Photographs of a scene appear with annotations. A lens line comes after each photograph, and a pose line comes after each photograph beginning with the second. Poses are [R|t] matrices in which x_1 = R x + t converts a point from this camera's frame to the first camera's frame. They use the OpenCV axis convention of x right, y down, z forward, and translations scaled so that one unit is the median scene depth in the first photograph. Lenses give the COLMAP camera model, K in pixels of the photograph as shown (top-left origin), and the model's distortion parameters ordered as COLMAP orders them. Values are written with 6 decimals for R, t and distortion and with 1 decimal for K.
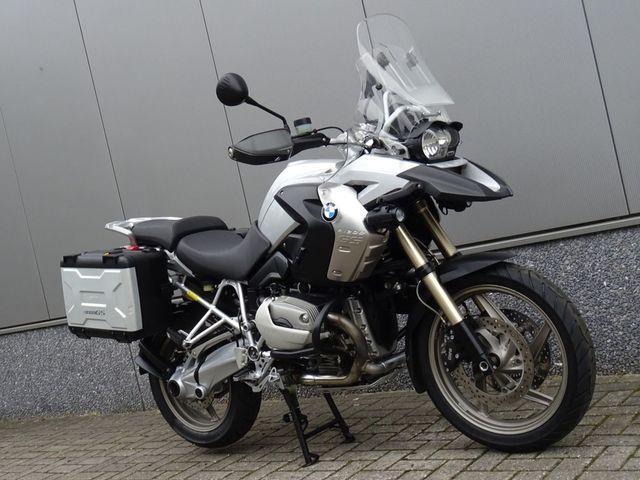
lens RADIAL K [[868.1, 0, 320.2], [0, 868.1, 238.9], [0, 0, 1]] dist [-0.011911, 0.000000]
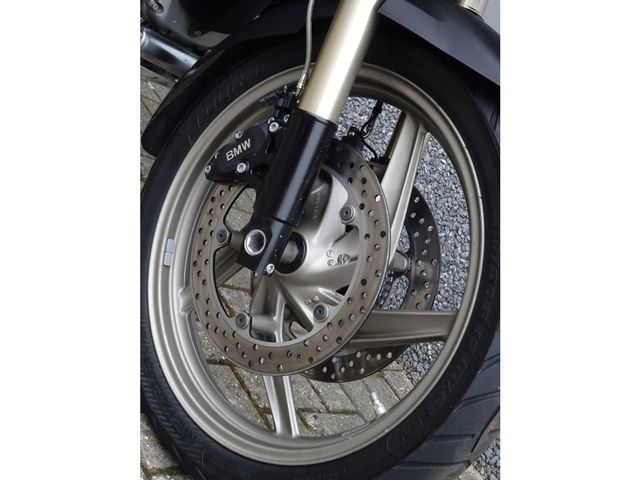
lens RADIAL K [[1116.9, 0, 319.7], [0, 1116.9, 239.8], [0, 0, 1]] dist [0.055658, 0.000000]
pose [[0.587749, 0.790716, 0.171230, 0.120216], [-0.807092, 0.558358, 0.191935, 0.034430], [0.056158, -0.251008, 0.966355, 0.536253]]
